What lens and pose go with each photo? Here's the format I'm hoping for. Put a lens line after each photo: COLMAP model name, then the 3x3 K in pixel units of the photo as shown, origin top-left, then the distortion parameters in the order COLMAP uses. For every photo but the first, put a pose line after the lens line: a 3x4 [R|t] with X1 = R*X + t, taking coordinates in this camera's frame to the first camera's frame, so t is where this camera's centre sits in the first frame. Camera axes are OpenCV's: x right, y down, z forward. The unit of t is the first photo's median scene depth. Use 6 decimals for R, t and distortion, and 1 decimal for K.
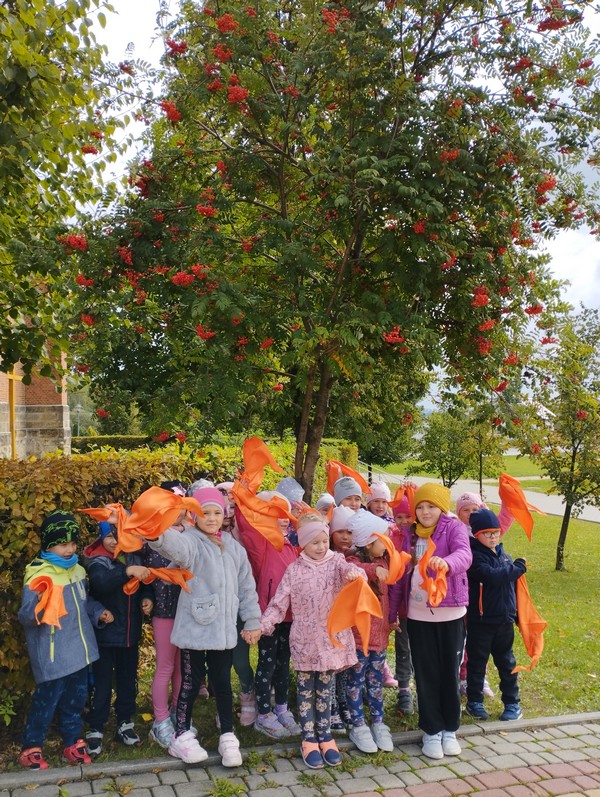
lens RADIAL K [[652.6, 0, 297.9], [0, 652.6, 406.8], [0, 0, 1]] dist [0.095901, -0.122522]
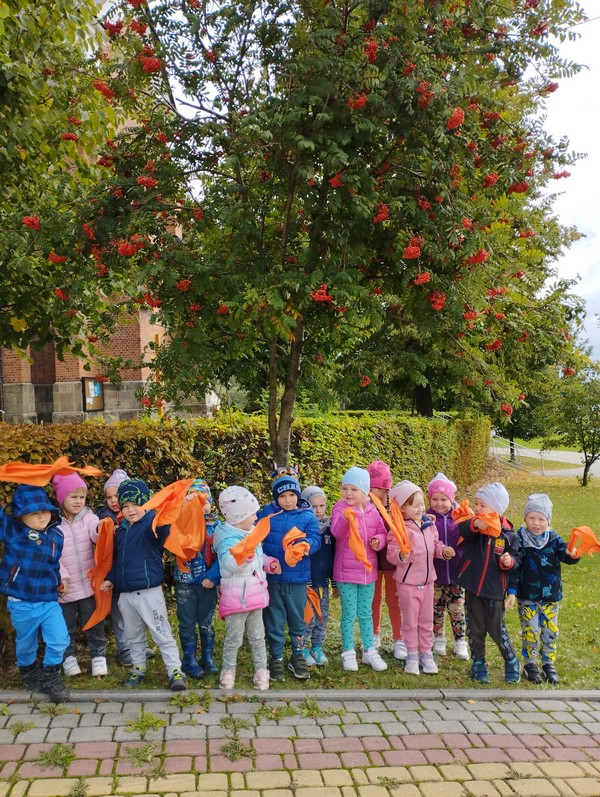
lens RADIAL K [[650.3, 0, 300.7], [0, 650.3, 407.3], [0, 0, 1]] dist [0.104840, -0.132410]
pose [[0.972193, -0.013796, -0.233774, 0.175885], [0.022395, 0.999165, 0.034169, 0.014734], [0.233107, -0.038455, 0.971690, 0.013552]]
